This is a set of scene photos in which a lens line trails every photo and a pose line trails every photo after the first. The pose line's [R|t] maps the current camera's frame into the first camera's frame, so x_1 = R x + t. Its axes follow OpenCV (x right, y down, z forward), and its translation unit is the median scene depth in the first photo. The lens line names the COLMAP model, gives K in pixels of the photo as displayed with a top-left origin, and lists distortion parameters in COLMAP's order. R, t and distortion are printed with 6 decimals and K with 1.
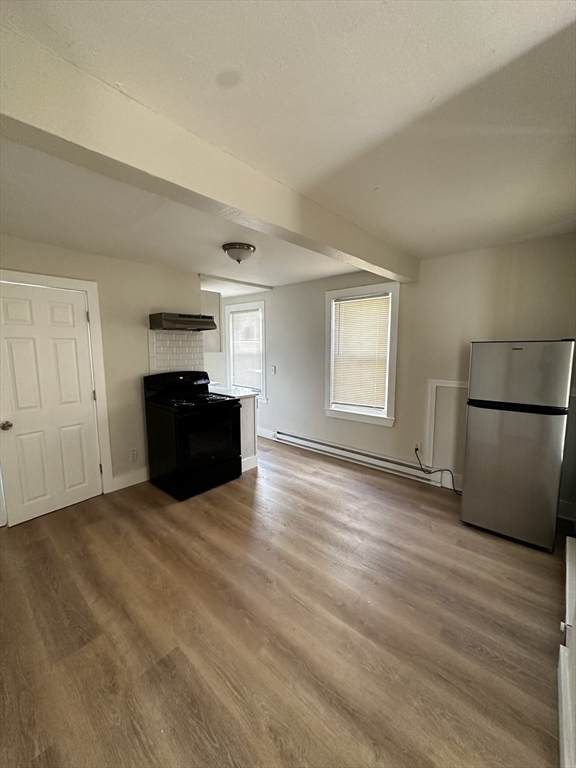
lens RADIAL K [[307.5, 0, 288.0], [0, 307.5, 384.0], [0, 0, 1]] dist [0.000762, 0.000097]
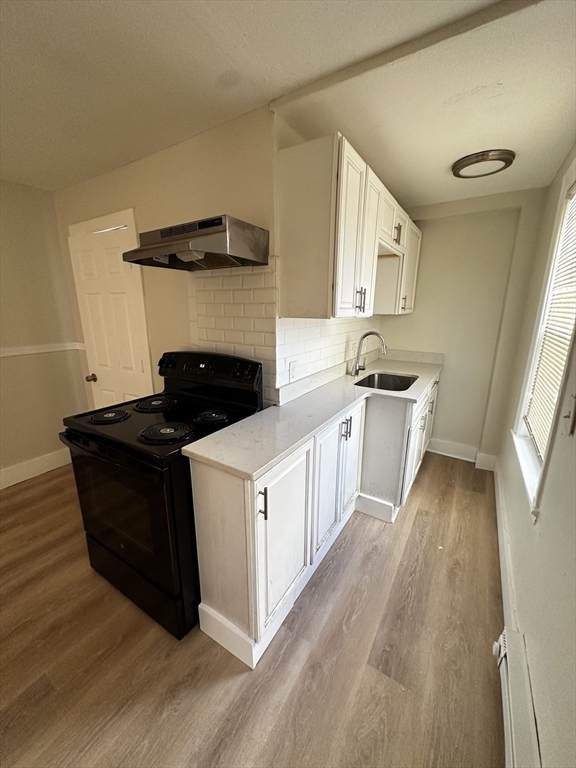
lens RADIAL K [[307.5, 0, 288.0], [0, 307.5, 384.0], [0, 0, 1]] dist [0.000762, 0.000097]
pose [[0.172911, 0.249352, -0.952851, 0.168708], [-0.128204, 0.964891, 0.229238, -0.127402], [0.976558, 0.082522, 0.198808, 1.054491]]
